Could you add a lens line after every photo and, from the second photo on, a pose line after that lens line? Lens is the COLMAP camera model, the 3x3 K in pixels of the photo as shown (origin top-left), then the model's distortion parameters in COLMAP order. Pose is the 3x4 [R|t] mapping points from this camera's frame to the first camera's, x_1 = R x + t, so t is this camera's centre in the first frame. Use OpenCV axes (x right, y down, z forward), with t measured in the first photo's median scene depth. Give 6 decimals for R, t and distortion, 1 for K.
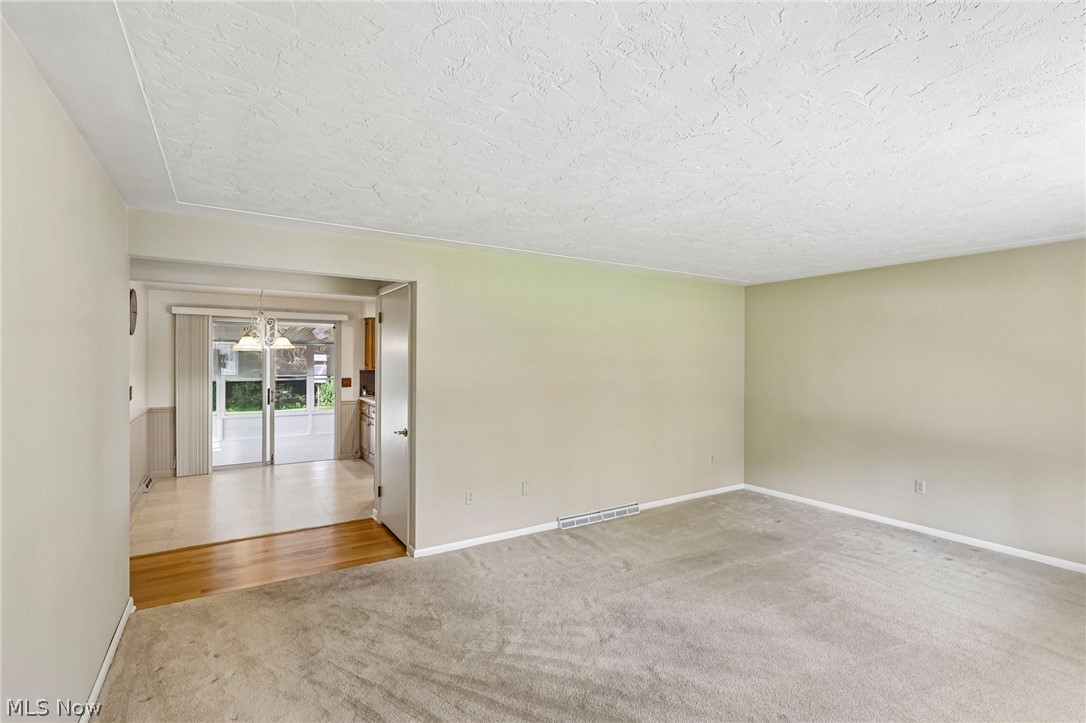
lens RADIAL K [[502.1, 0, 541.1], [0, 502.1, 364.6], [0, 0, 1]] dist [-0.003279, 0.001398]
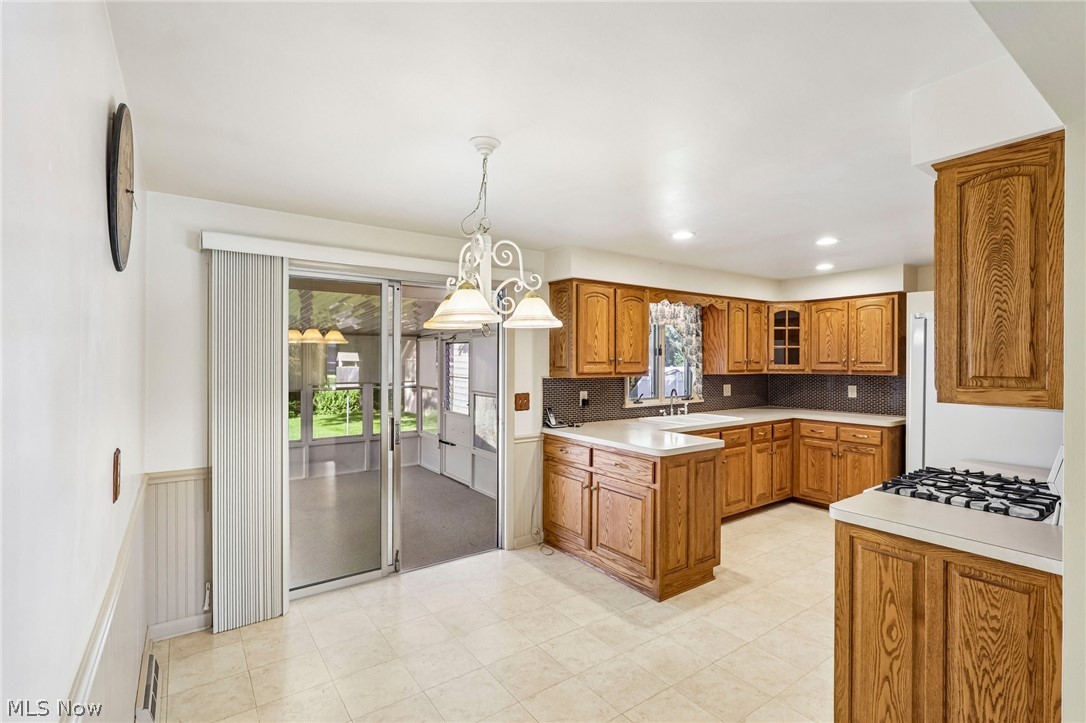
lens RADIAL K [[502.1, 0, 541.5], [0, 502.1, 361.2], [0, 0, 1]] dist [-0.003279, 0.001398]
pose [[0.998051, 0.002241, 0.062366, -0.473491], [-0.001703, 0.999961, -0.008675, -0.002876], [-0.062383, 0.008552, 0.998016, 0.554947]]
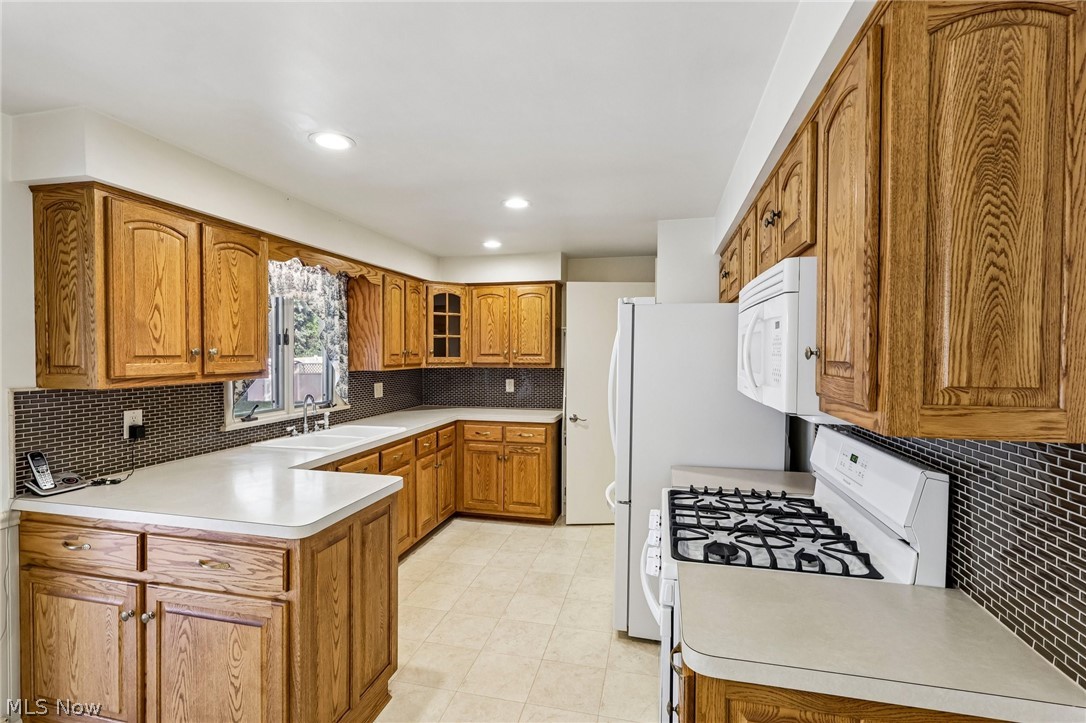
lens RADIAL K [[502.1, 0, 541.9], [0, 502.1, 362.2], [0, 0, 1]] dist [-0.003279, 0.001398]
pose [[0.708824, -0.011741, 0.705288, -0.419307], [0.003469, 0.999907, 0.013160, -0.006775], [-0.705377, -0.006881, 0.708799, 0.768203]]
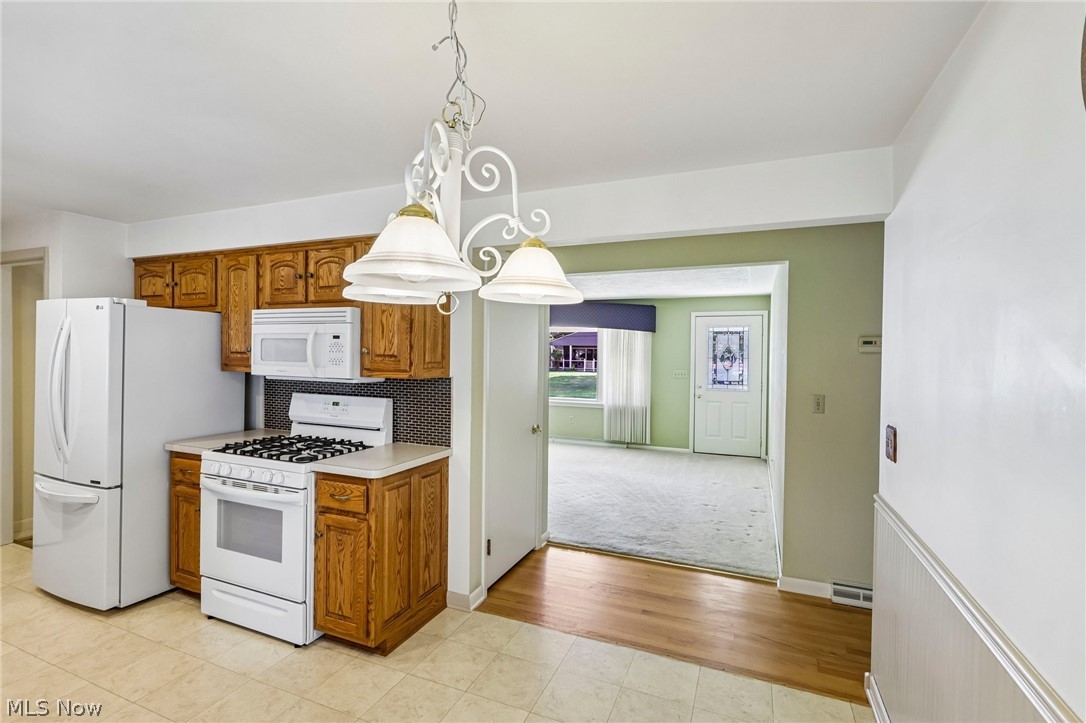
lens RADIAL K [[502.1, 0, 543.5], [0, 502.1, 363.0], [0, 0, 1]] dist [-0.003279, 0.001398]
pose [[-0.577683, -0.021793, 0.815970, -0.657237], [-0.004805, 0.999717, 0.023300, -0.008118], [-0.816247, 0.009539, -0.577625, 0.954280]]
